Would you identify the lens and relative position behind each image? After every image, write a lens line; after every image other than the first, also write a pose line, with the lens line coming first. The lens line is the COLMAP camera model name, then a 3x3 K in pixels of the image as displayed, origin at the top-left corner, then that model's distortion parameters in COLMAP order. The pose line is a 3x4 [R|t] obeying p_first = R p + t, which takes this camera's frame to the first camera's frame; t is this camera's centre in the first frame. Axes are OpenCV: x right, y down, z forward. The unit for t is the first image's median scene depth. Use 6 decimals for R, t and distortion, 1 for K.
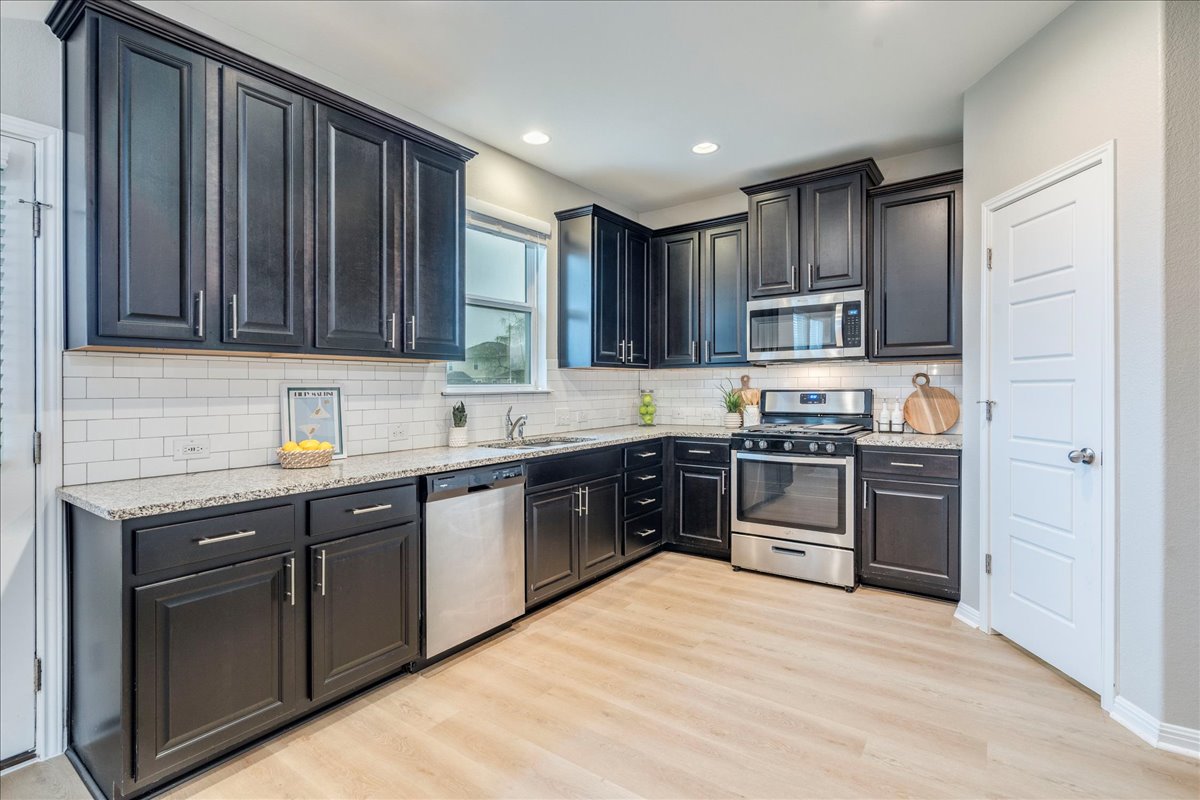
lens RADIAL K [[555.5, 0, 607.3], [0, 555.5, 391.3], [0, 0, 1]] dist [-0.005184, -0.000672]
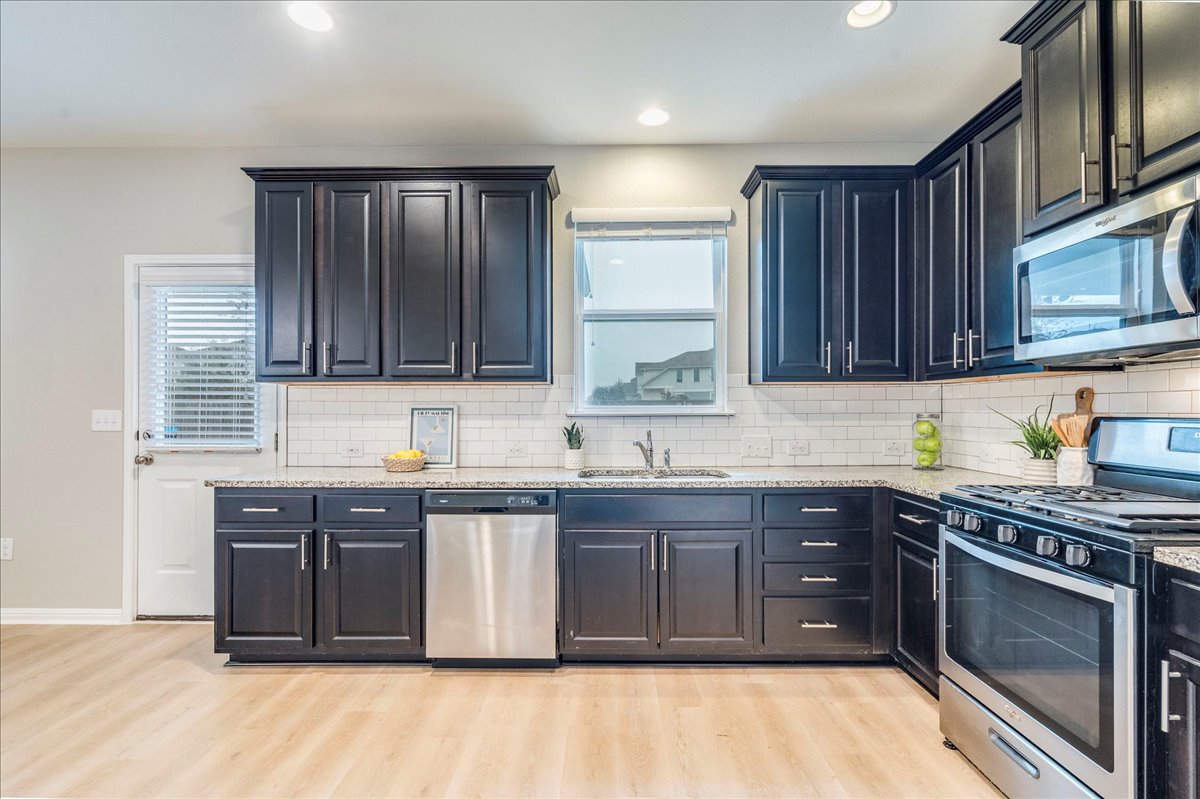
lens RADIAL K [[555.5, 0, 604.3], [0, 555.5, 408.6], [0, 0, 1]] dist [-0.005184, -0.000672]
pose [[0.583149, 0.006619, -0.812338, 0.573800], [-0.009573, 0.999953, 0.001275, -0.008644], [0.812309, 0.007033, 0.583185, 0.485893]]
